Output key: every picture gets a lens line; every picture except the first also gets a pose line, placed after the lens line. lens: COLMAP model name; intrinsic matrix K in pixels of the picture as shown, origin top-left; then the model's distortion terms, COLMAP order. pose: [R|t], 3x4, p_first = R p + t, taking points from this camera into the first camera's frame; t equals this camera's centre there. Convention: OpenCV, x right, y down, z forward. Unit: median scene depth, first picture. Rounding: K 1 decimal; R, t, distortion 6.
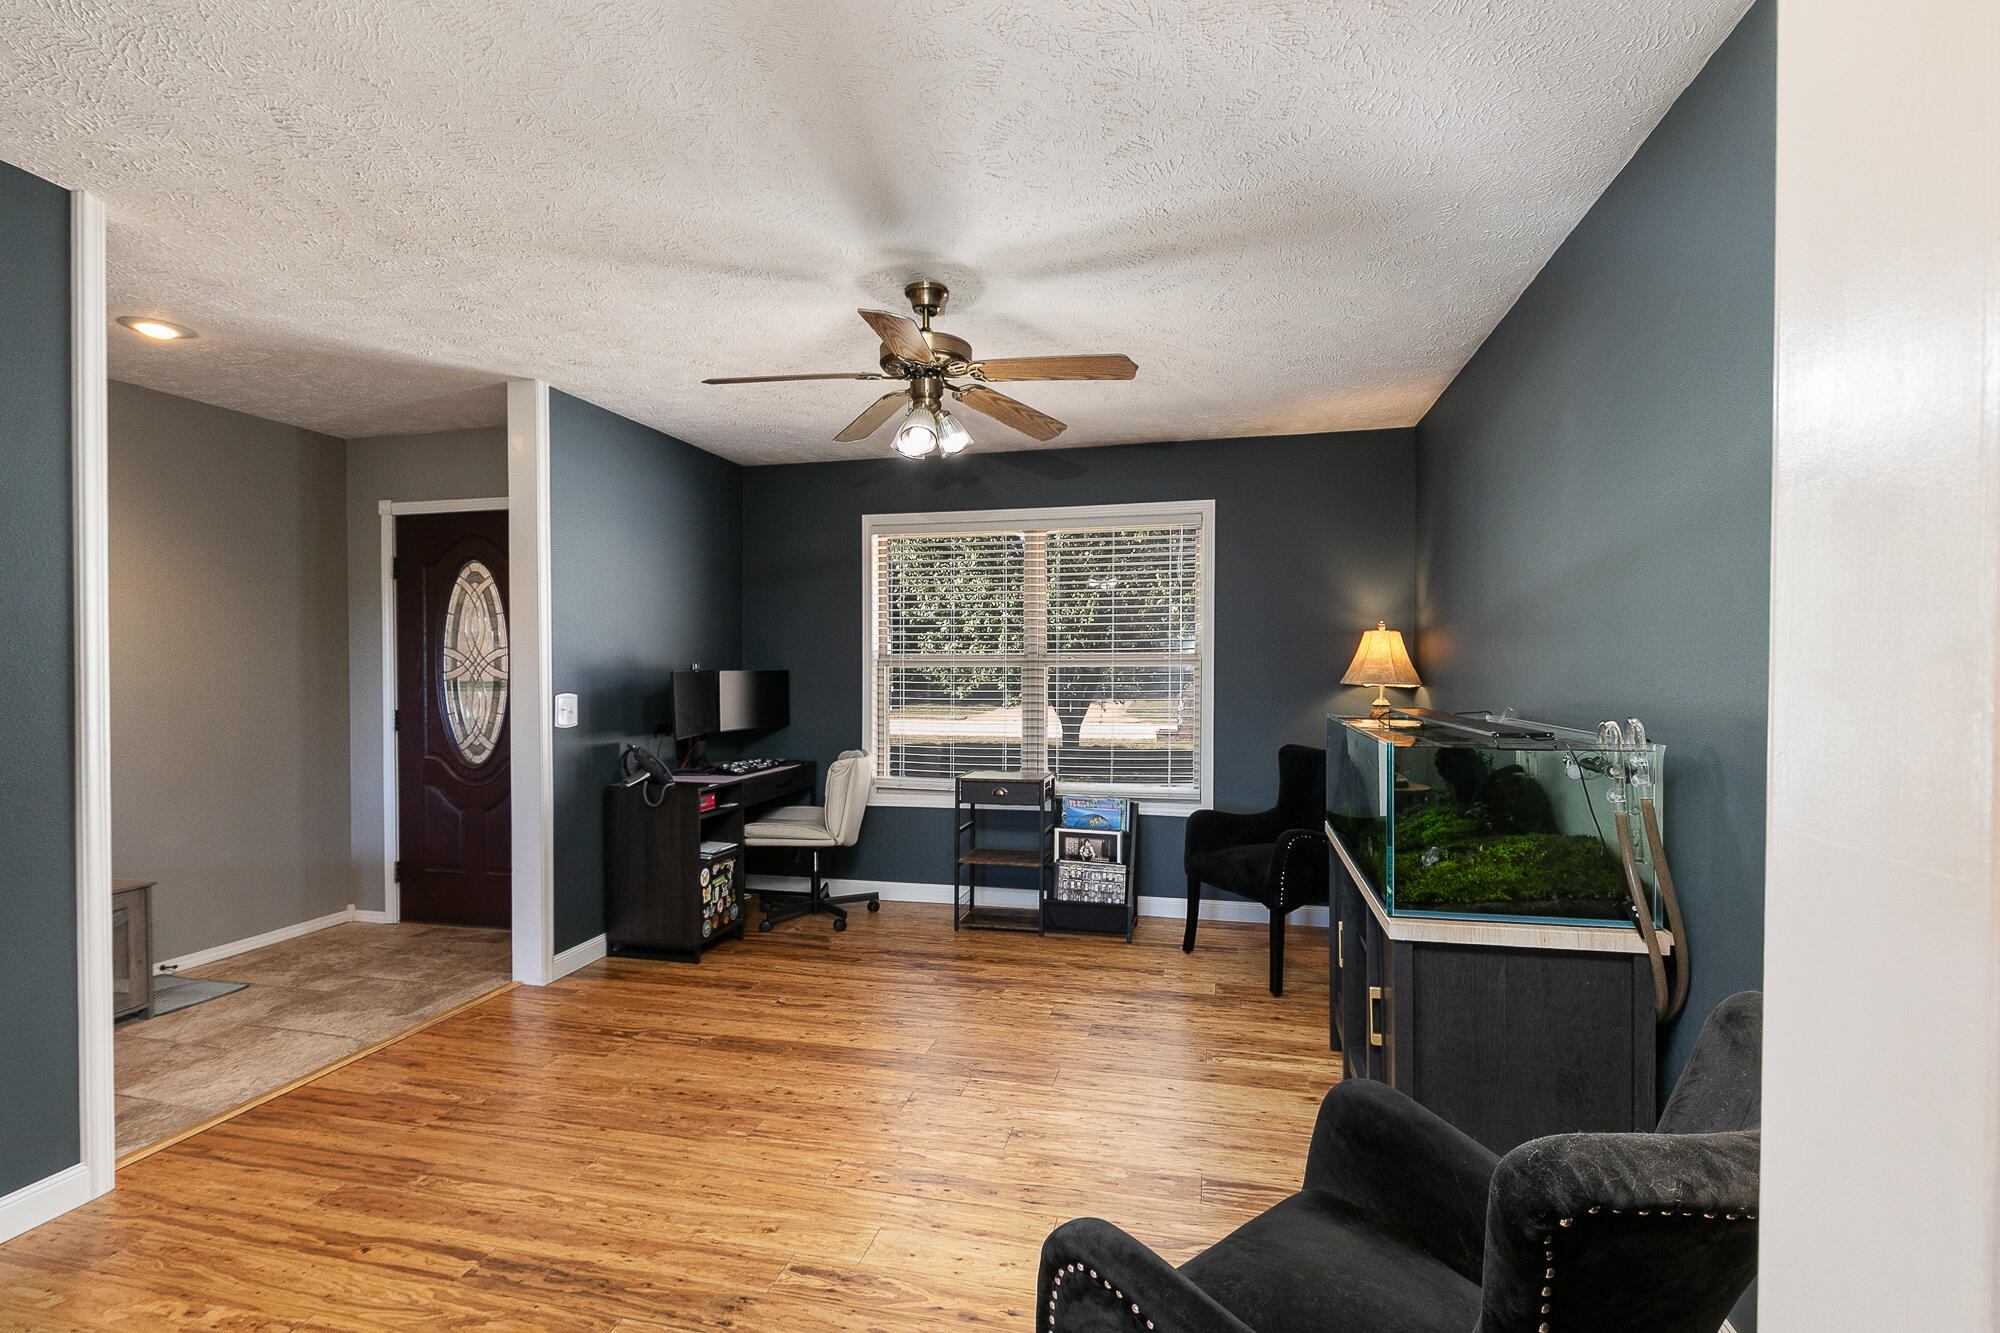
lens RADIAL K [[915.3, 0, 1000.7], [0, 915.3, 670.2], [0, 0, 1]] dist [-0.002815, -0.000120]
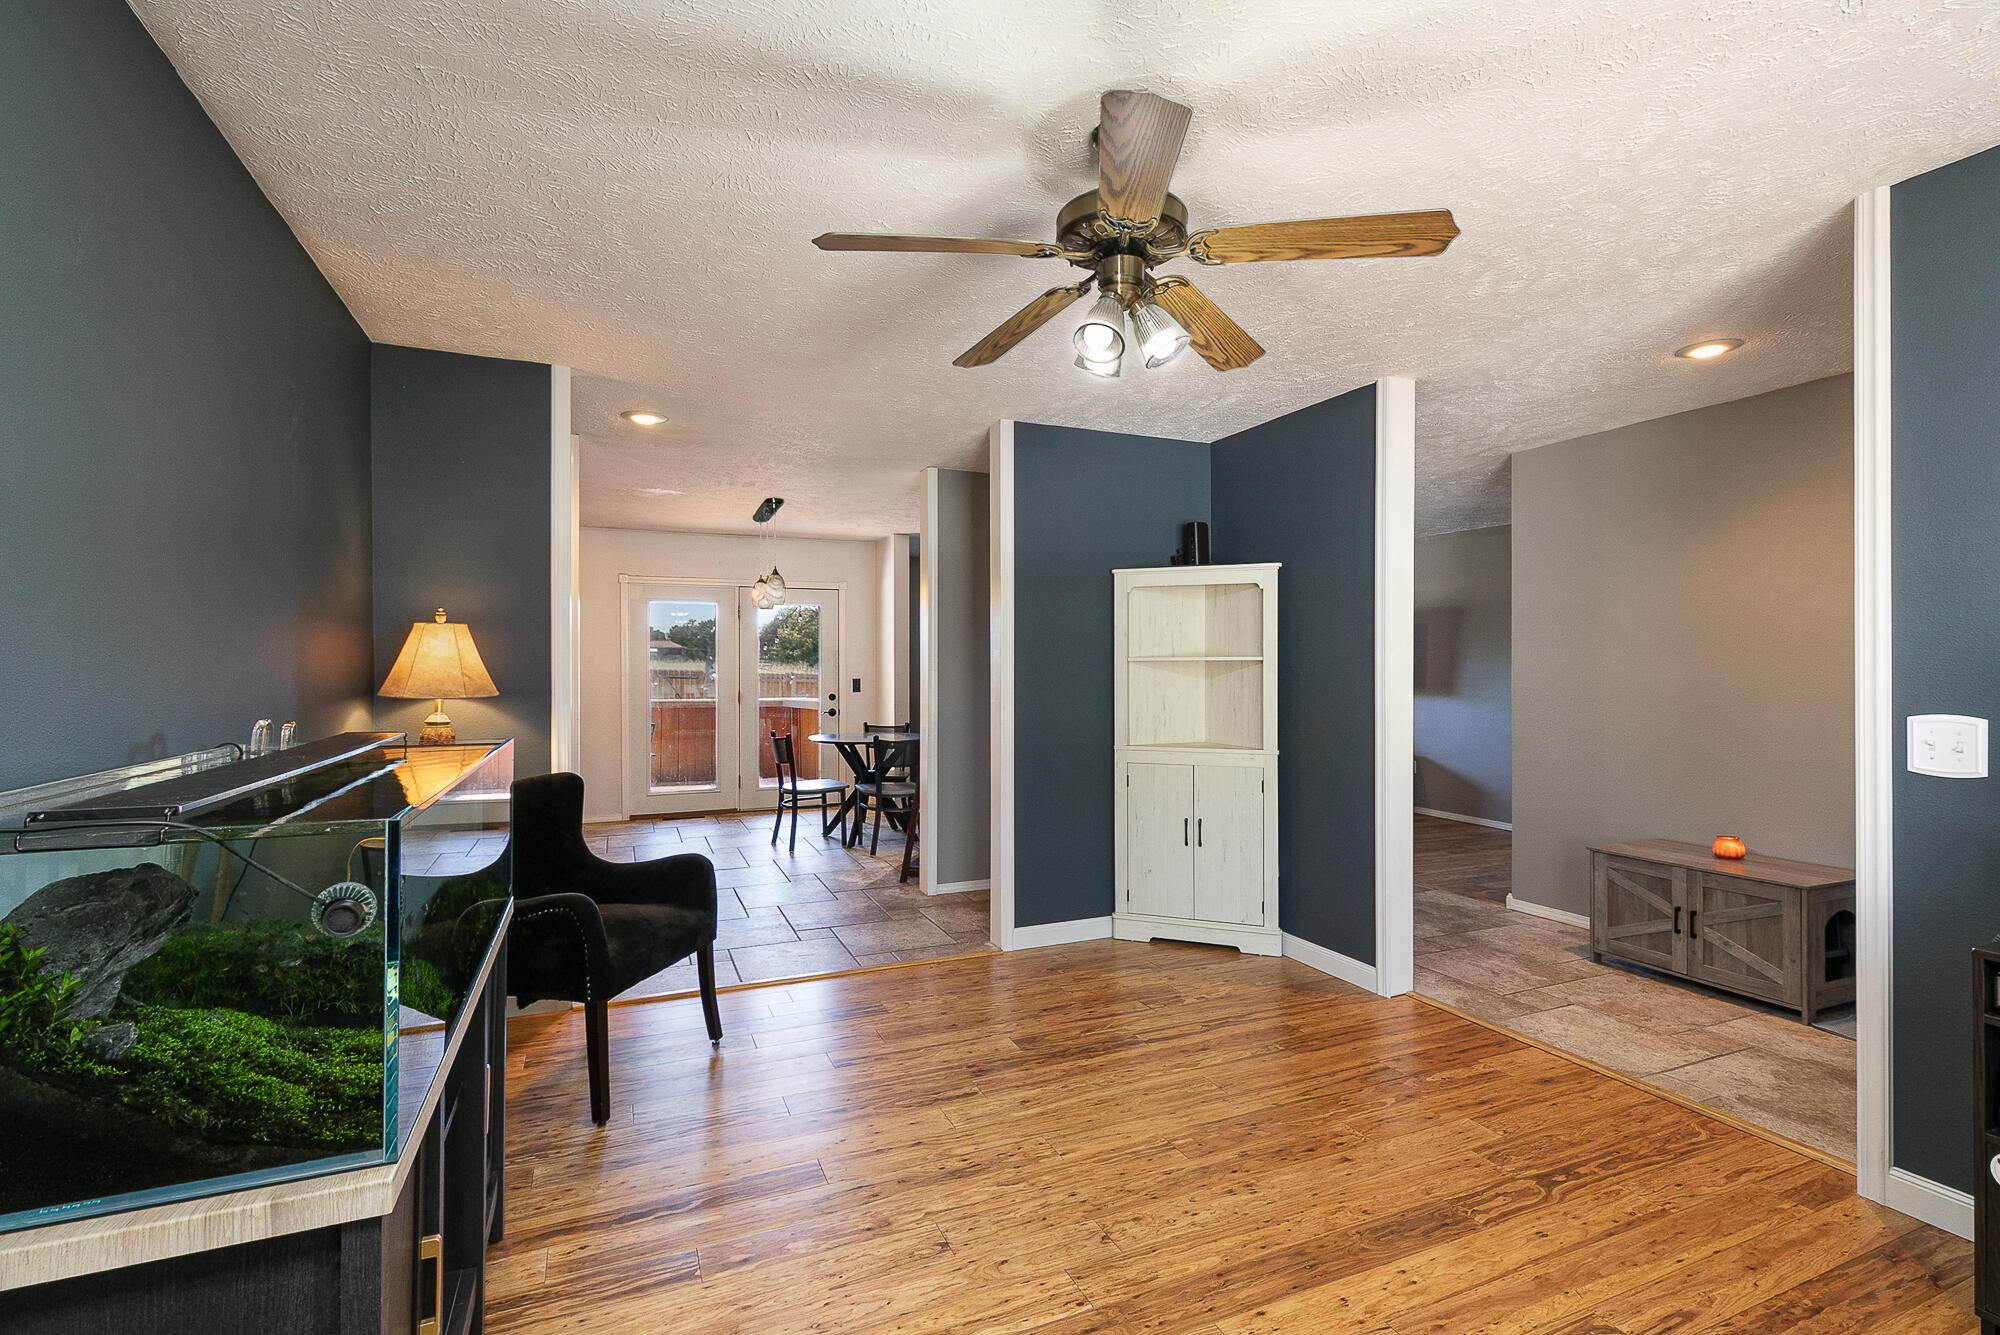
lens RADIAL K [[915.3, 0, 1002.0], [0, 915.3, 660.3], [0, 0, 1]] dist [-0.002815, -0.000120]
pose [[-0.796832, -0.002808, -0.604195, 0.442505], [-0.000916, 0.999994, -0.003440, -0.006477], [0.604201, -0.002188, -0.796829, 1.598532]]
